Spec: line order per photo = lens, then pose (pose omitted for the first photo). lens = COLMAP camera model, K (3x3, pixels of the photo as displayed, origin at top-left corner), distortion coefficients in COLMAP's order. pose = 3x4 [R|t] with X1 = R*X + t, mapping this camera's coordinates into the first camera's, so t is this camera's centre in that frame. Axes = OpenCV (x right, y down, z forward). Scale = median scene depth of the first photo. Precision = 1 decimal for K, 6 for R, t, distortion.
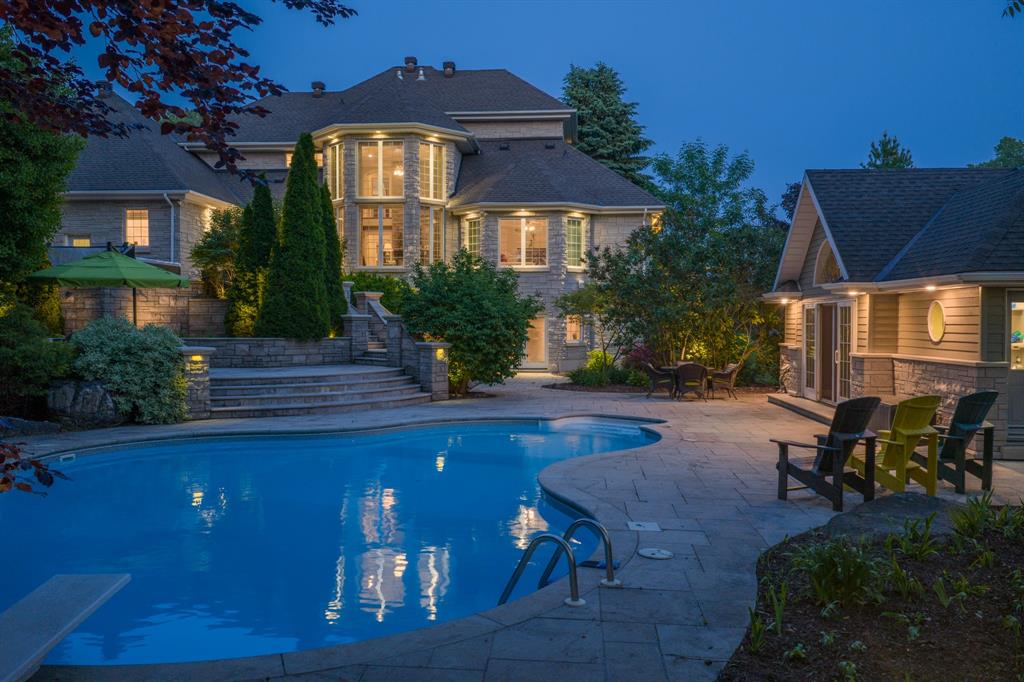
lens RADIAL K [[816.9, 0, 512.0], [0, 816.9, 341.0], [0, 0, 1]] dist [0.006542, 0.002484]
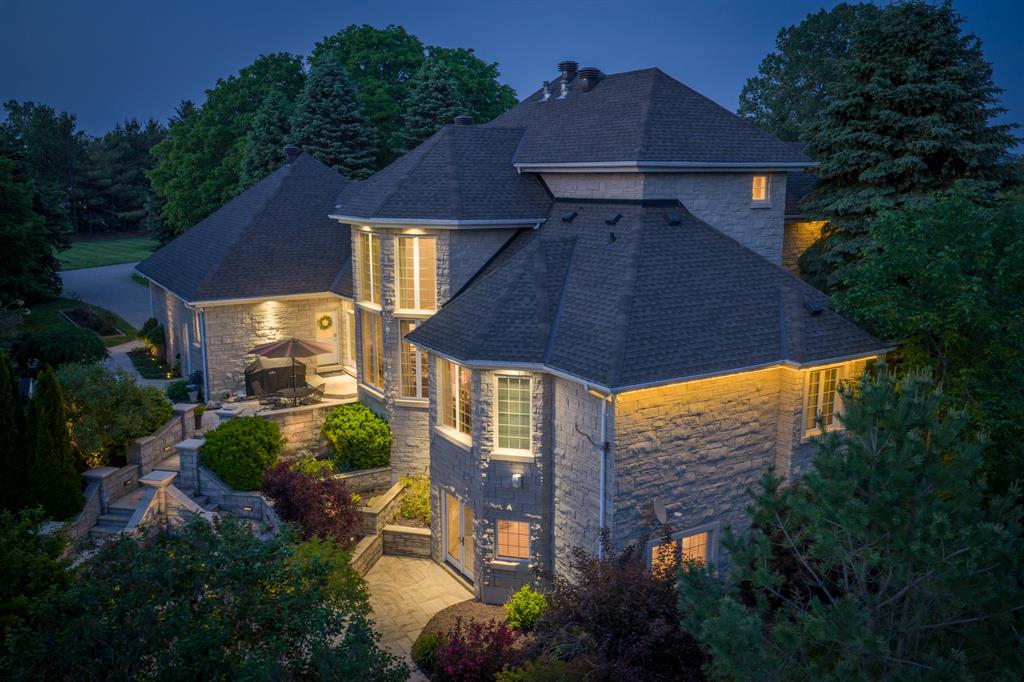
lens RADIAL K [[816.9, 0, 512.0], [0, 816.9, 341.0], [0, 0, 1]] dist [0.006542, 0.002484]
pose [[0.593642, 0.155211, -0.789620, 0.562280], [-0.024700, 0.984276, 0.174904, -0.285608], [0.804350, -0.084327, 0.588141, 0.641475]]
